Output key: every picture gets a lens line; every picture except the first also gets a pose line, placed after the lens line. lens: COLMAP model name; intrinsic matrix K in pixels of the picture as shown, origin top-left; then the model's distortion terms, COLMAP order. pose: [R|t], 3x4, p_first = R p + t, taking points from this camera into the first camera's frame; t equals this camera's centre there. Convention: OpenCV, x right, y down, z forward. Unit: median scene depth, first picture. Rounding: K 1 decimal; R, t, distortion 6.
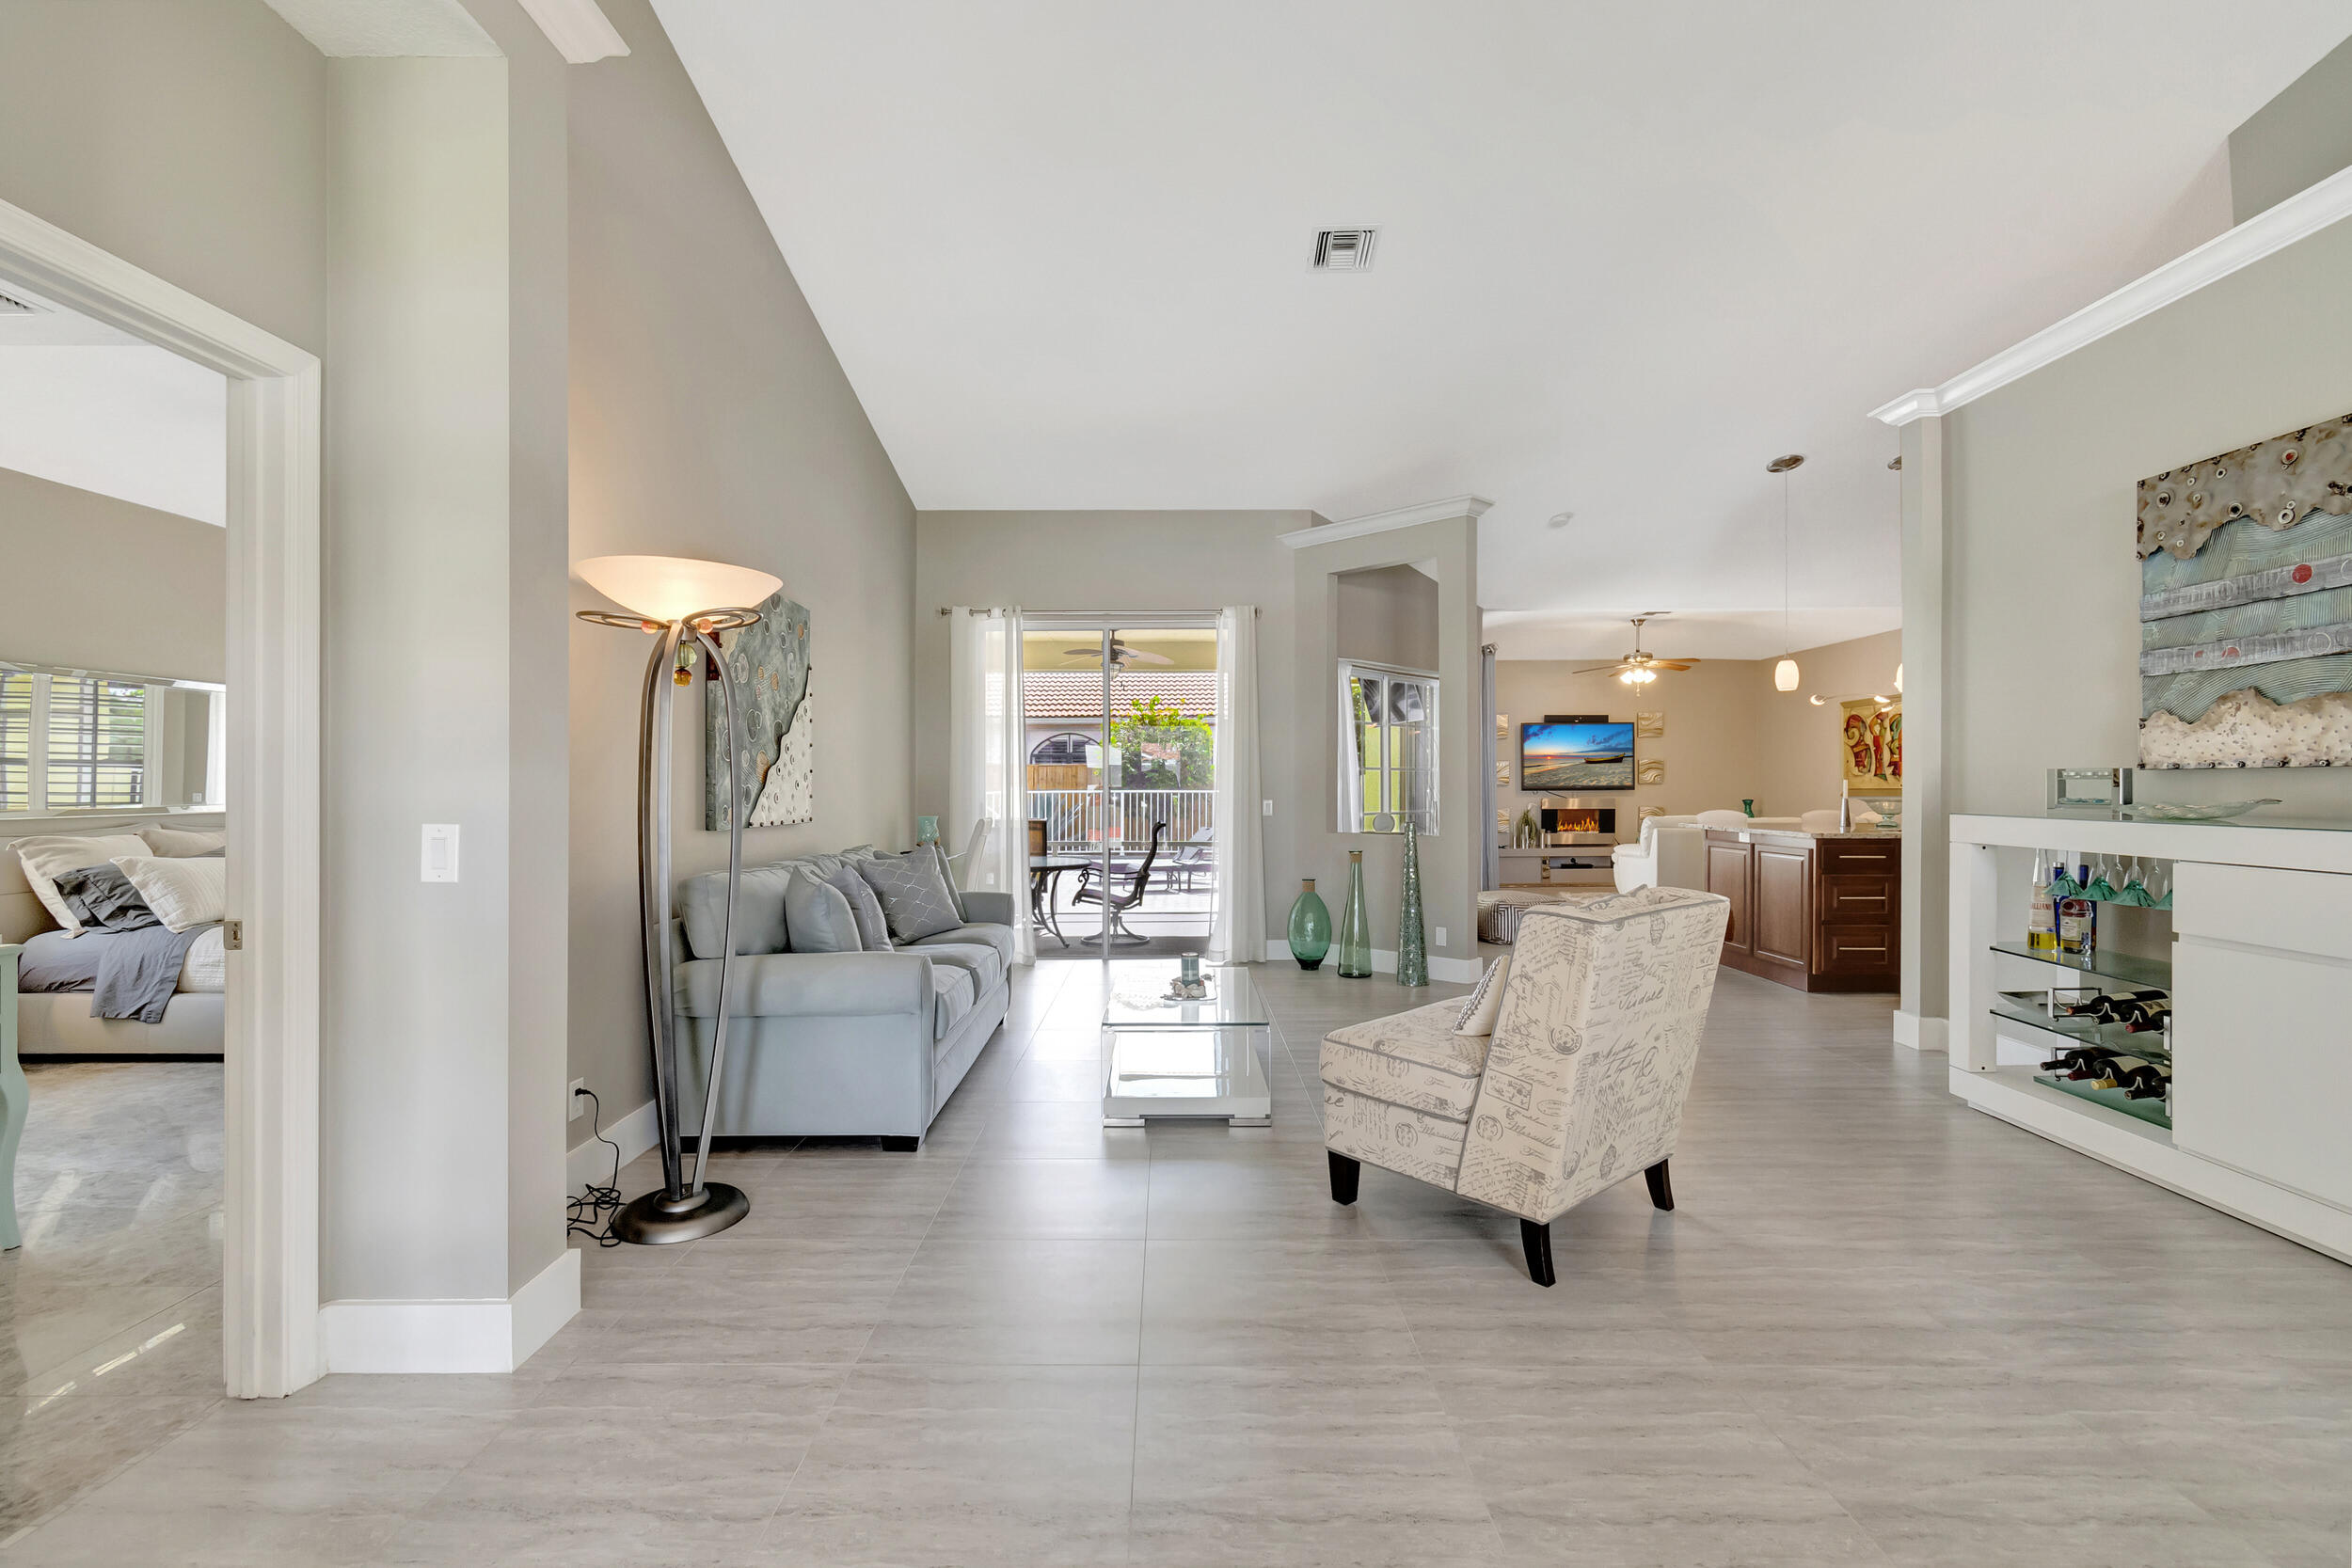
lens RADIAL K [[1025.1, 0, 1168.2], [0, 1025.1, 792.2], [0, 0, 1]] dist [-0.000408, -0.000330]
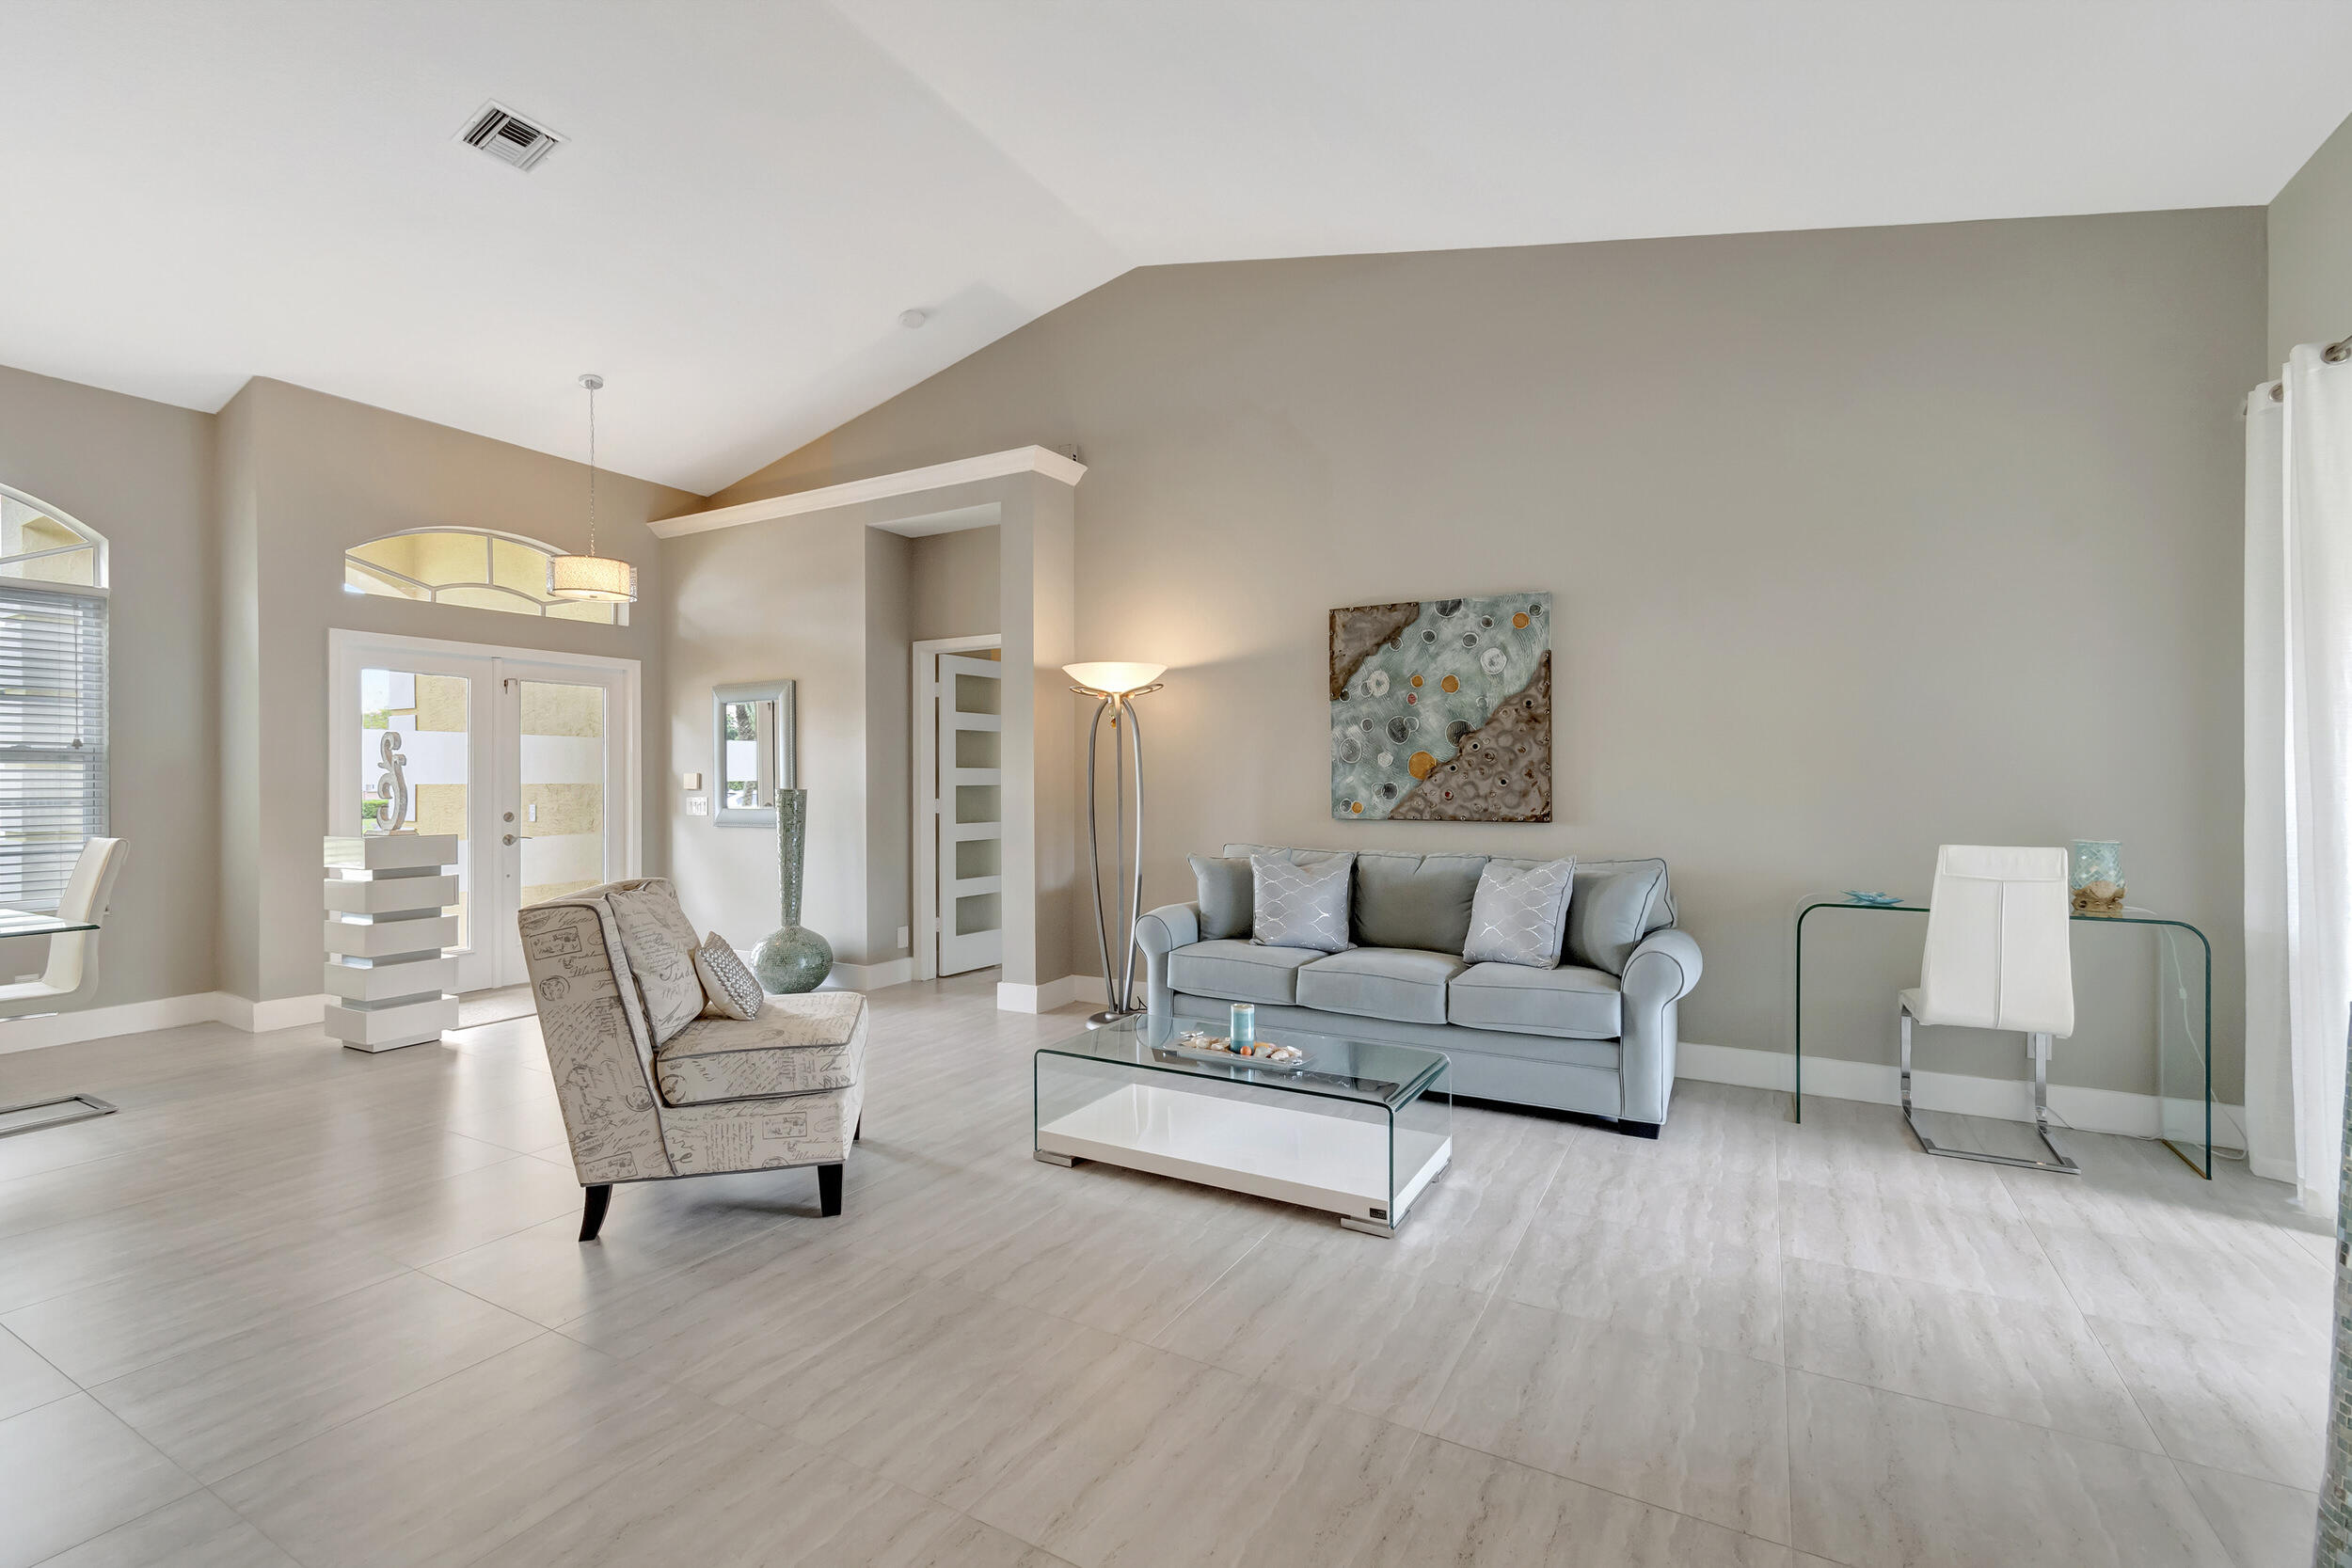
lens RADIAL K [[1050.3, 0, 1150.4], [0, 1050.3, 771.3], [0, 0, 1]] dist [-0.011267, 0.000332]
pose [[-0.490814, -0.000821, -0.871264, 0.557721], [0.000113, 0.999999, -0.001006, -0.013055], [0.871265, -0.000593, -0.490813, 0.997399]]
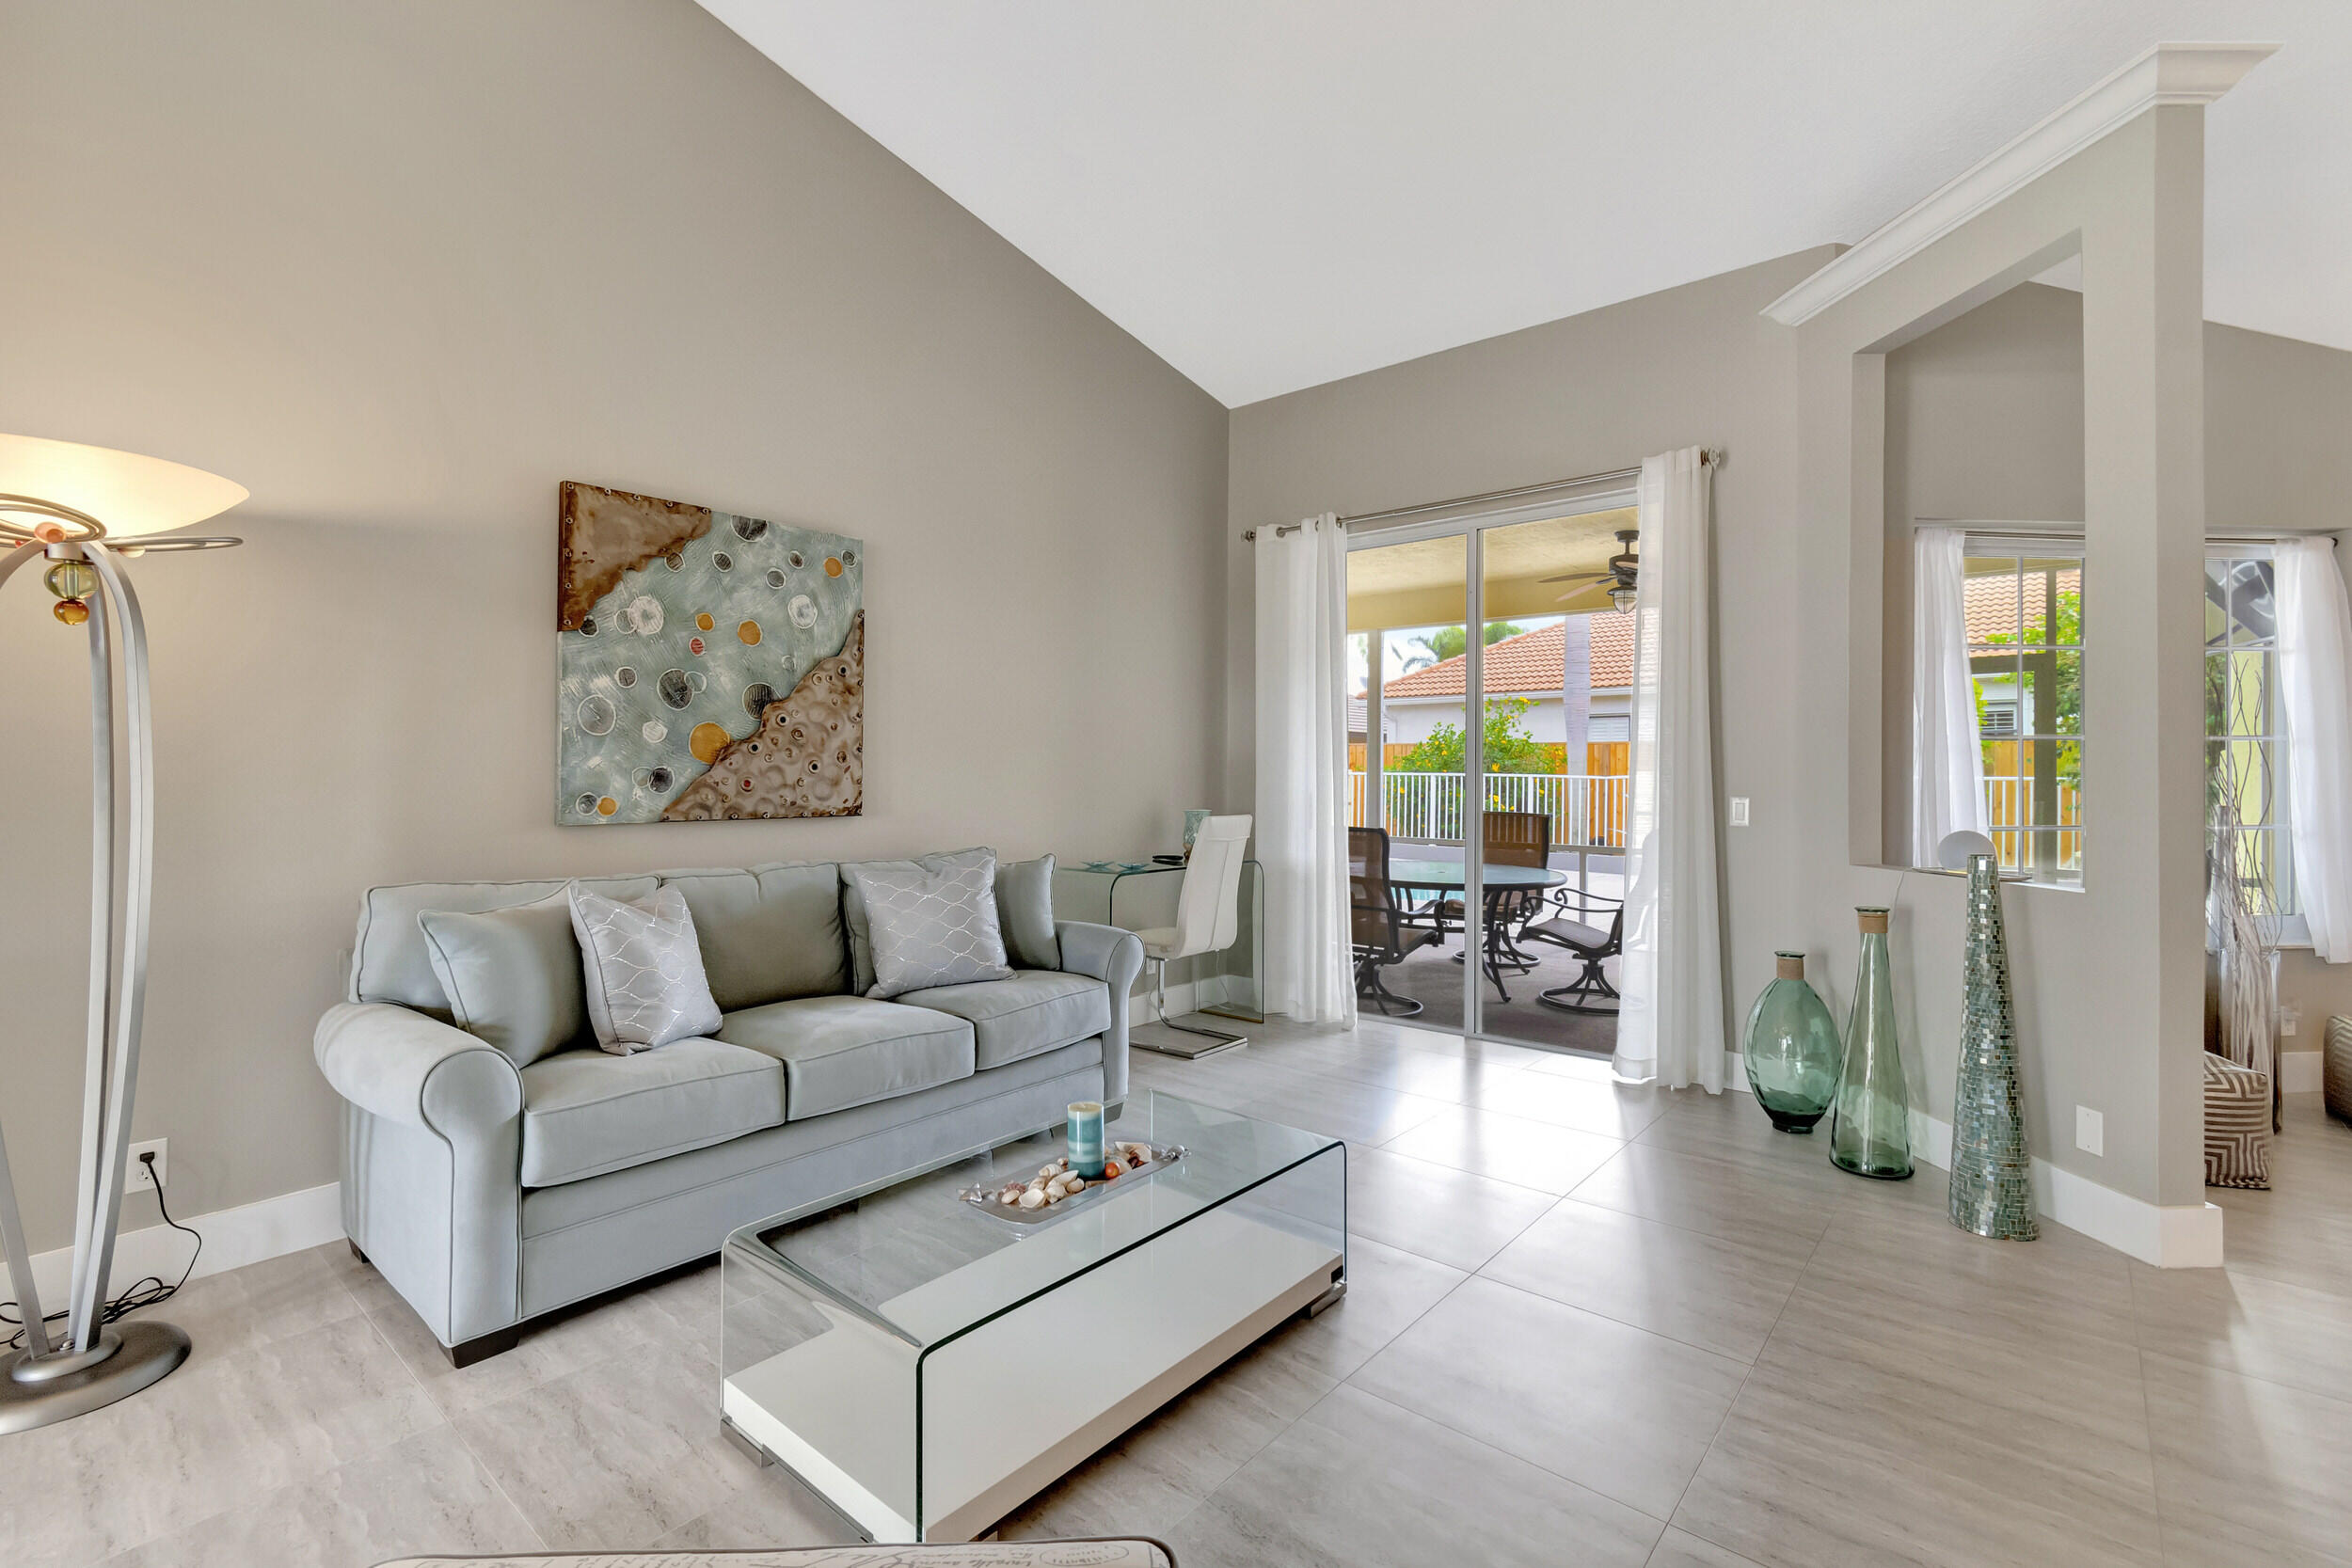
lens RADIAL K [[1042.8, 0, 1166.6], [0, 1042.8, 763.6], [0, 0, 1]] dist [0.006205, 0.000239]
pose [[0.765013, 0.001313, -0.644013, 0.285987], [-0.007749, 0.999944, -0.007166, -0.004376], [0.643968, 0.010473, 0.764981, 0.476478]]
